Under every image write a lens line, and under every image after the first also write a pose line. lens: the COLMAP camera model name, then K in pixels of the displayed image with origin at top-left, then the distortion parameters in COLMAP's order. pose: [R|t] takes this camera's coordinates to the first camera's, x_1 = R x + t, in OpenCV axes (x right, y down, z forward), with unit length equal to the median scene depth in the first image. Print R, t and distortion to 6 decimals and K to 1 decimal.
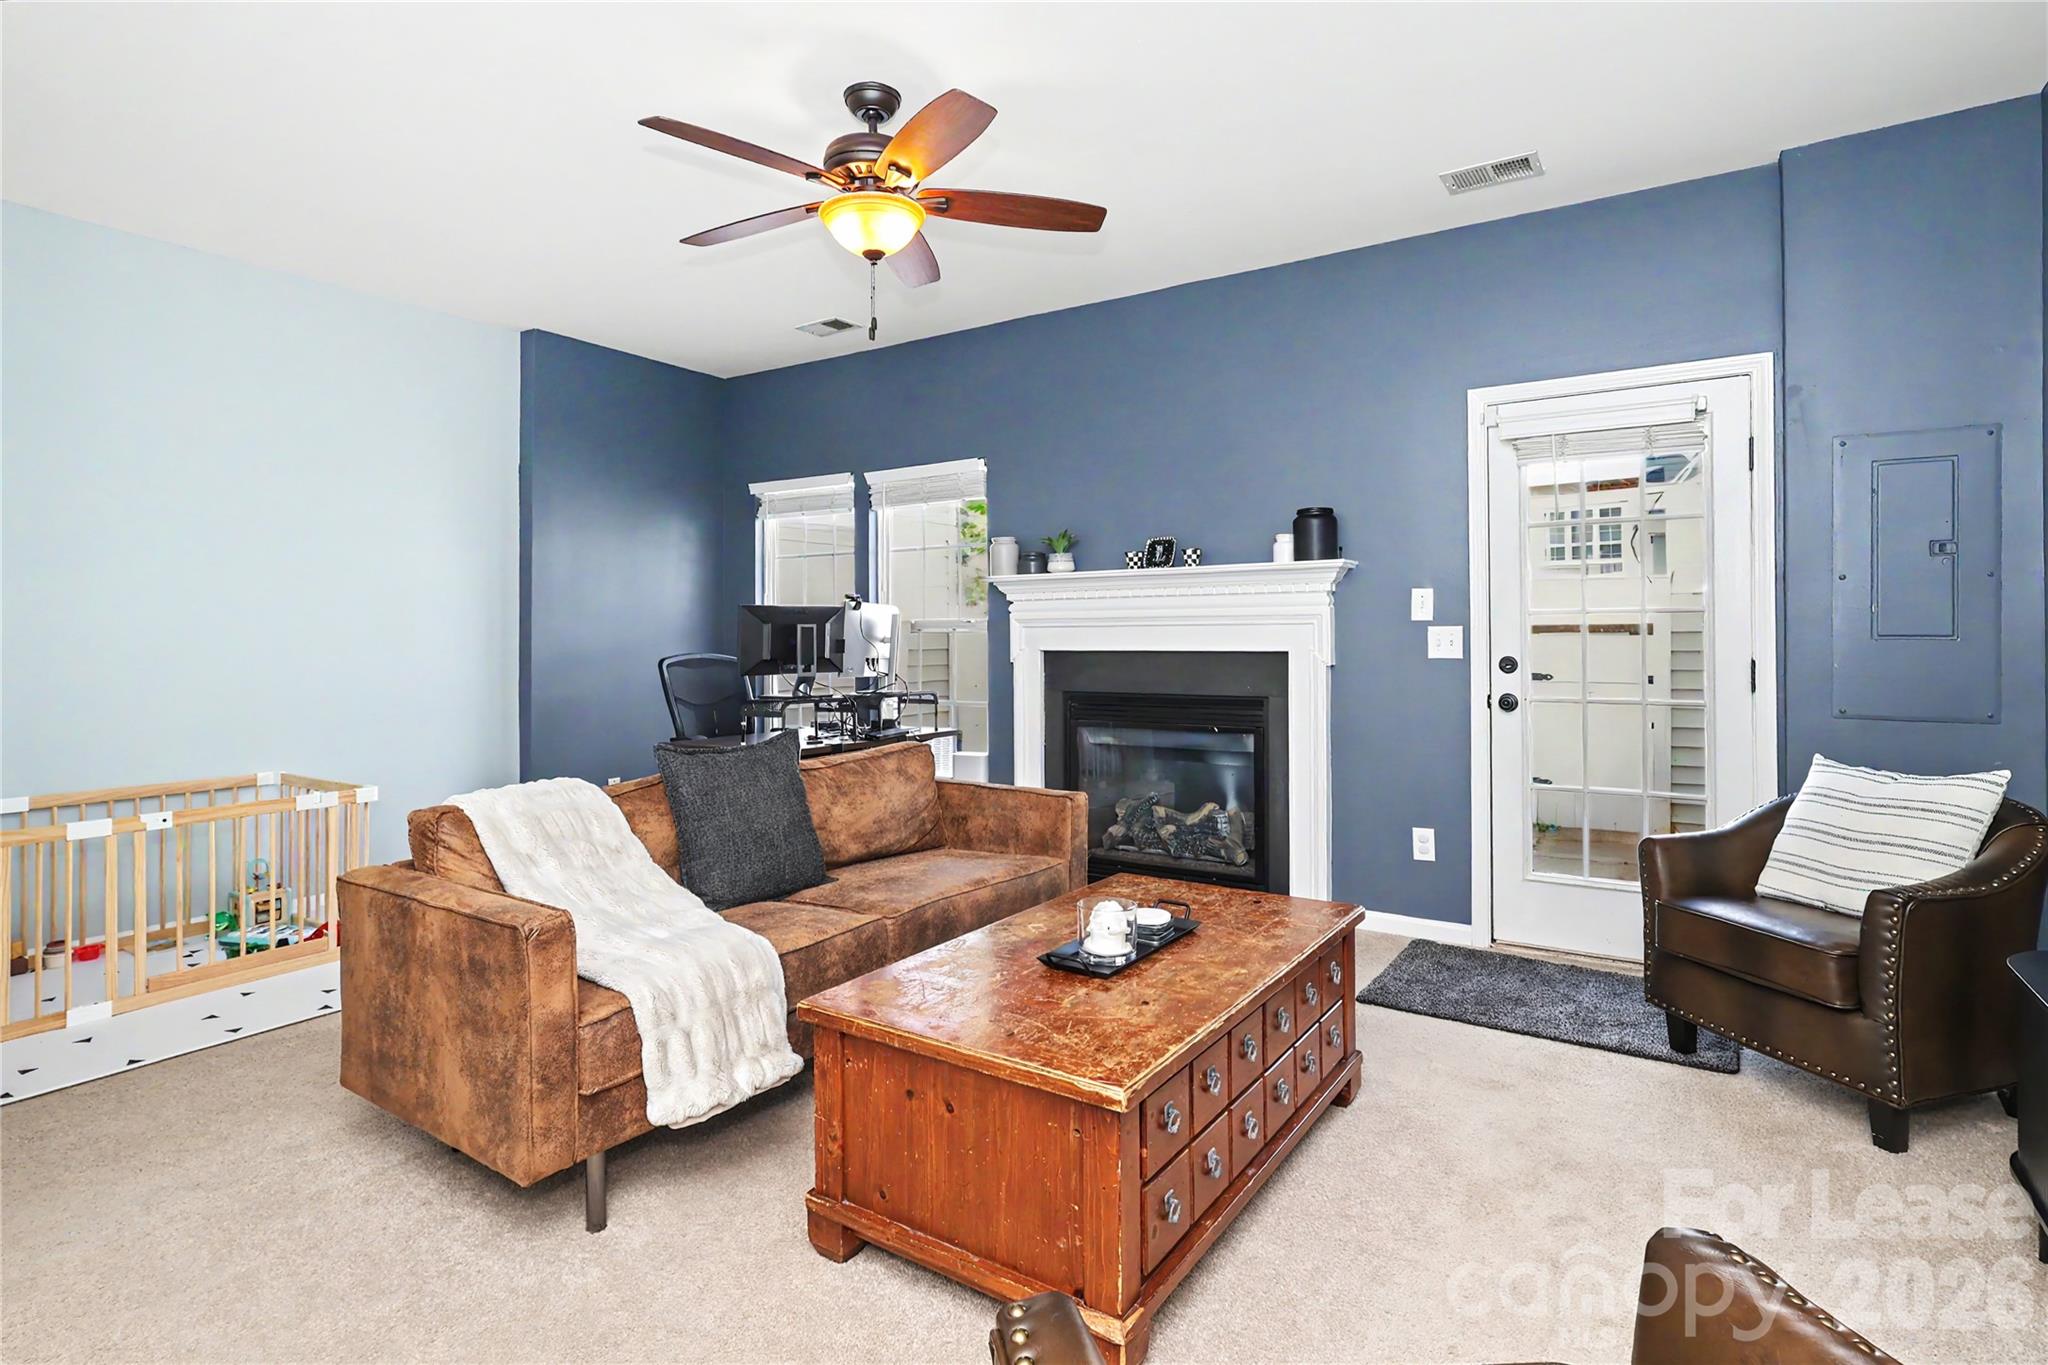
lens RADIAL K [[1034.7, 0, 1026.2], [0, 1034.7, 624.9], [0, 0, 1]] dist [-0.001832, 0.000163]
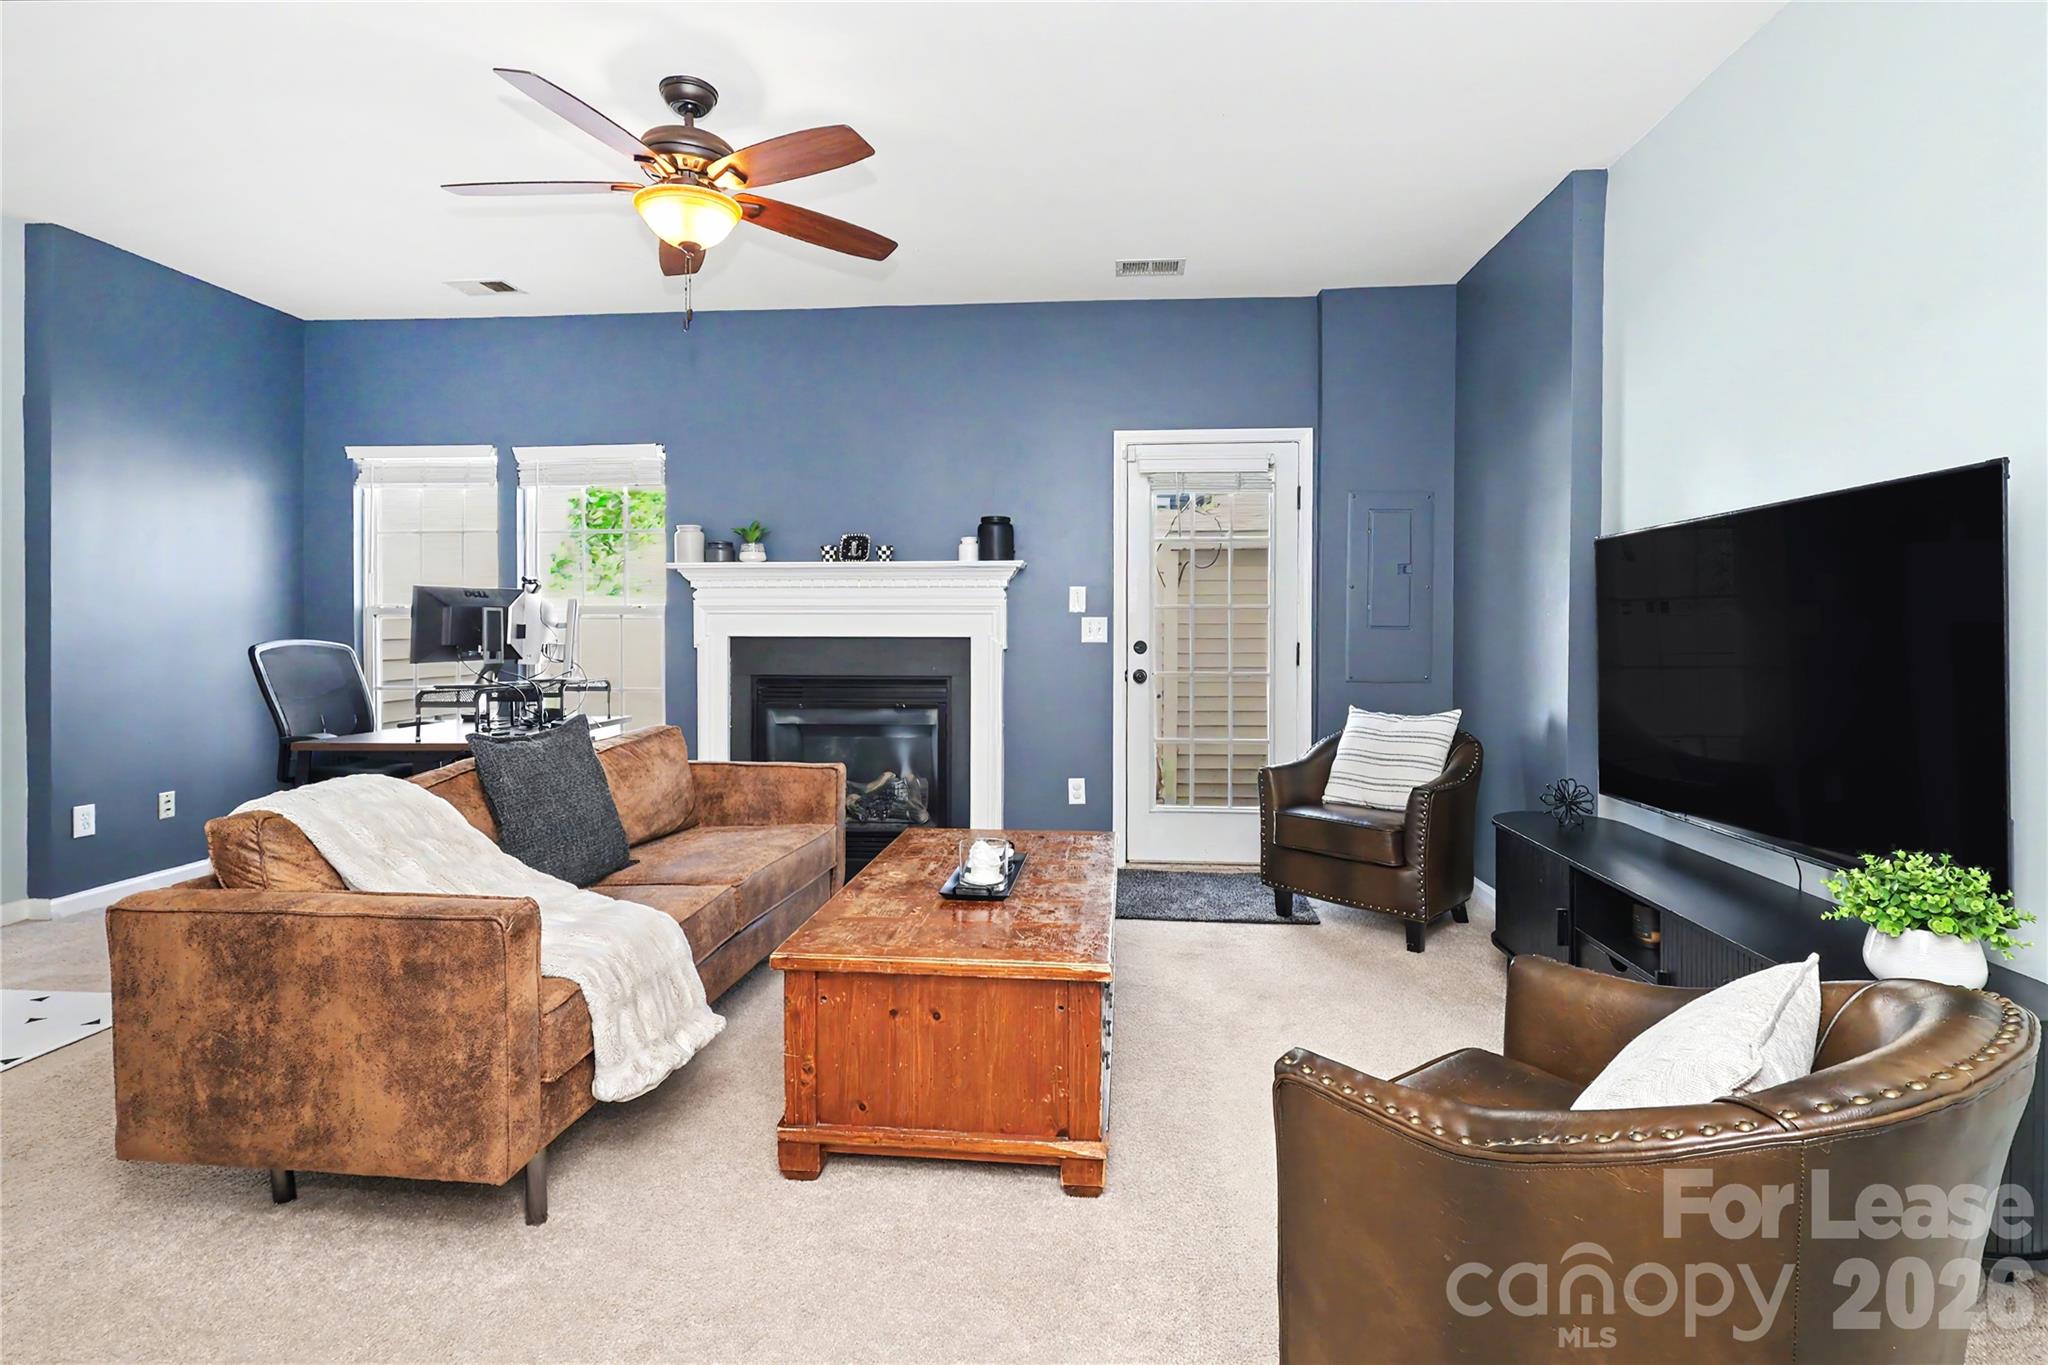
lens RADIAL K [[987.5, 0, 1032.8], [0, 987.5, 630.2], [0, 0, 1]] dist [0.000296, 0.000106]
pose [[0.878116, 0.004353, 0.478428, -0.243290], [-0.011284, 0.999869, 0.011614, 0.004434], [-0.478315, -0.015597, 0.878050, -0.019779]]
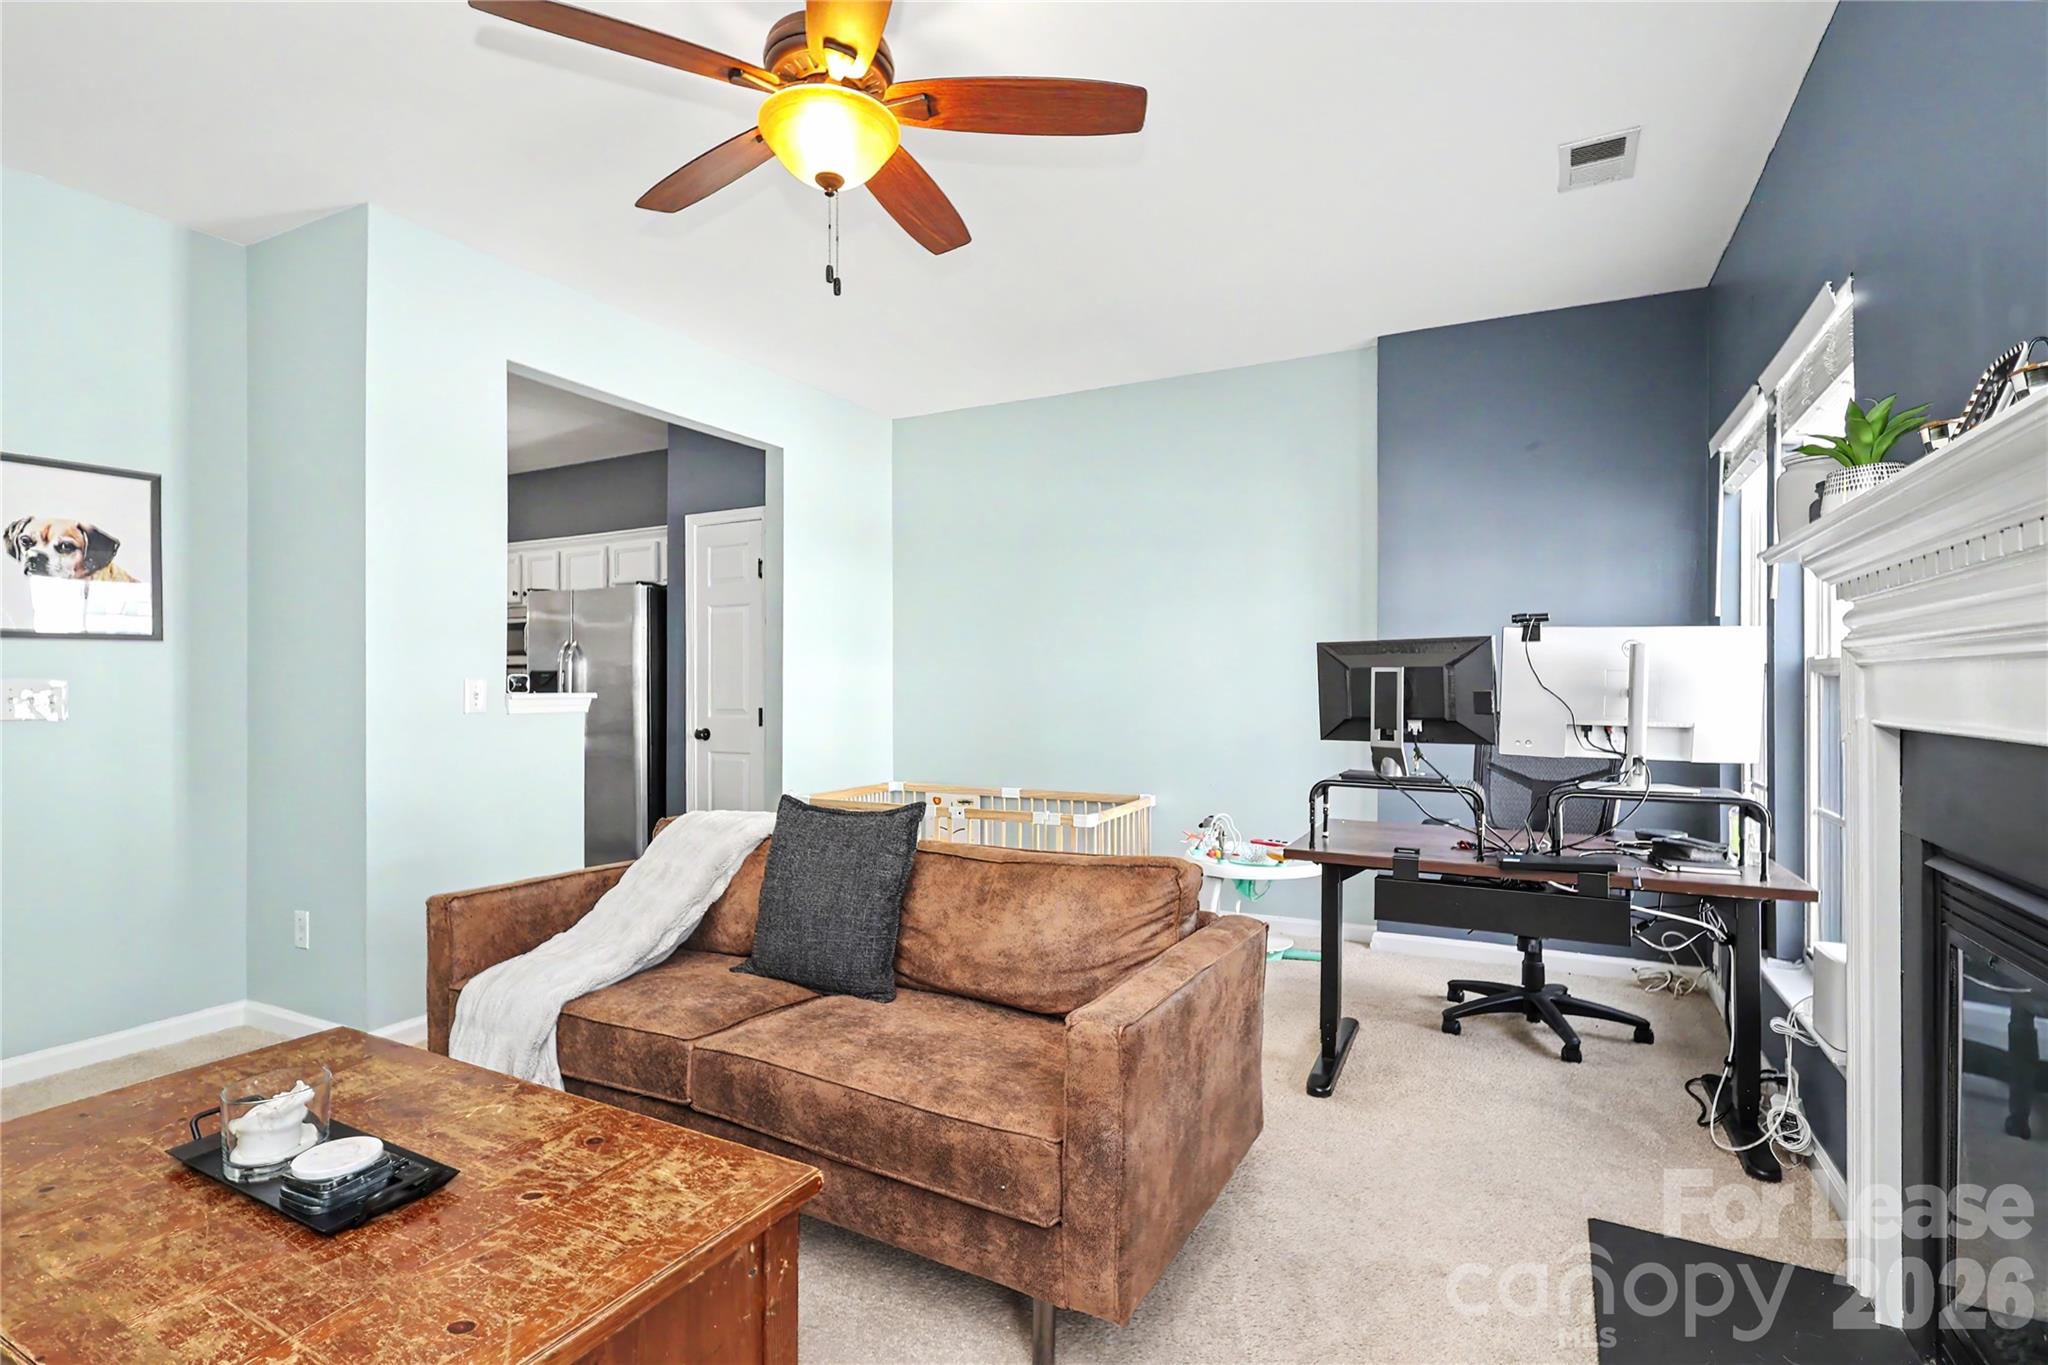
lens RADIAL K [[975.6, 0, 1019.0], [0, 975.6, 685.0], [0, 0, 1]] dist [0.000851, -0.000222]
pose [[0.098740, 0.007310, -0.995086, 0.440345], [0.011516, 0.999898, 0.008488, 0.002796], [0.995047, -0.012297, 0.098646, 0.817272]]
